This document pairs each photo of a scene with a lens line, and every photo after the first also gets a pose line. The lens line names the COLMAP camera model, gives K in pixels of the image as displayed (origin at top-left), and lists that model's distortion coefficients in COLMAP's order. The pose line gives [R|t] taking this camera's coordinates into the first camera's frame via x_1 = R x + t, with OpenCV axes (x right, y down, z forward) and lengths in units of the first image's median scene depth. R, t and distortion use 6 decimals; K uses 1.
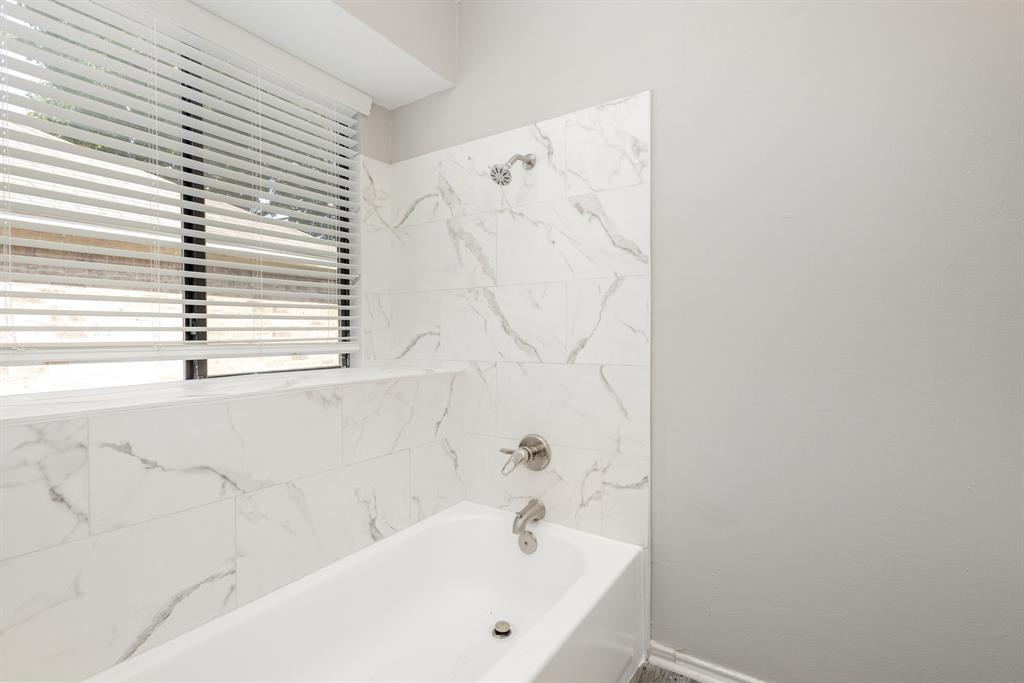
lens RADIAL K [[468.4, 0, 515.1], [0, 468.4, 339.7], [0, 0, 1]] dist [0.007055, -0.001058]
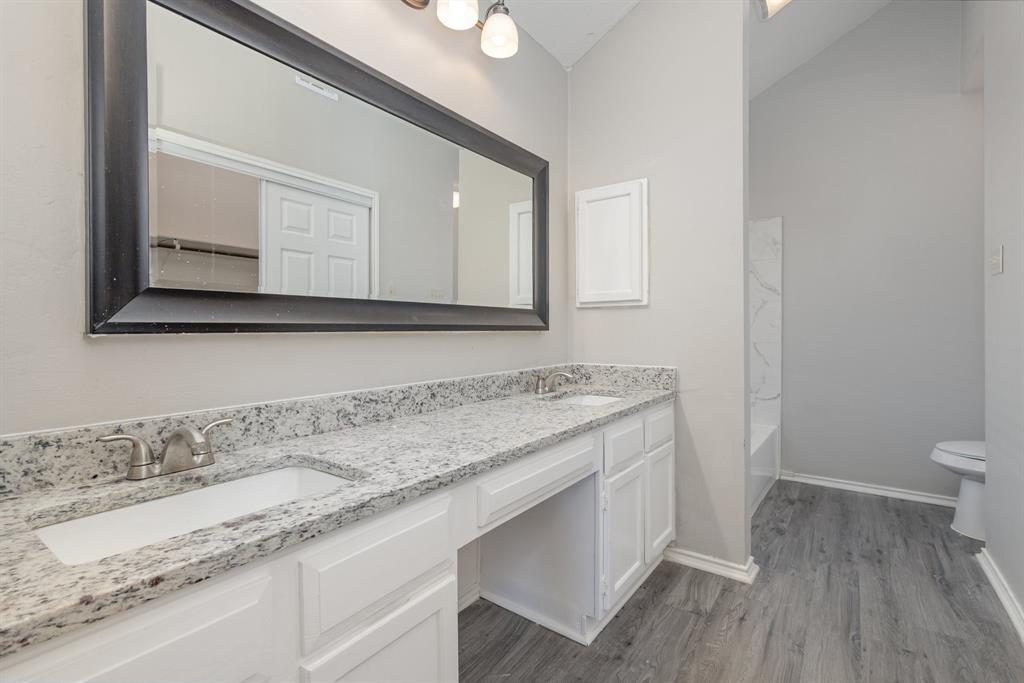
lens RADIAL K [[468.4, 0, 508.7], [0, 468.4, 335.3], [0, 0, 1]] dist [0.007055, -0.001058]
pose [[0.998809, 0.001369, -0.048775, -0.862651], [-0.001180, 0.999992, 0.003906, 0.013774], [0.048780, -0.003844, 0.998802, -1.228464]]
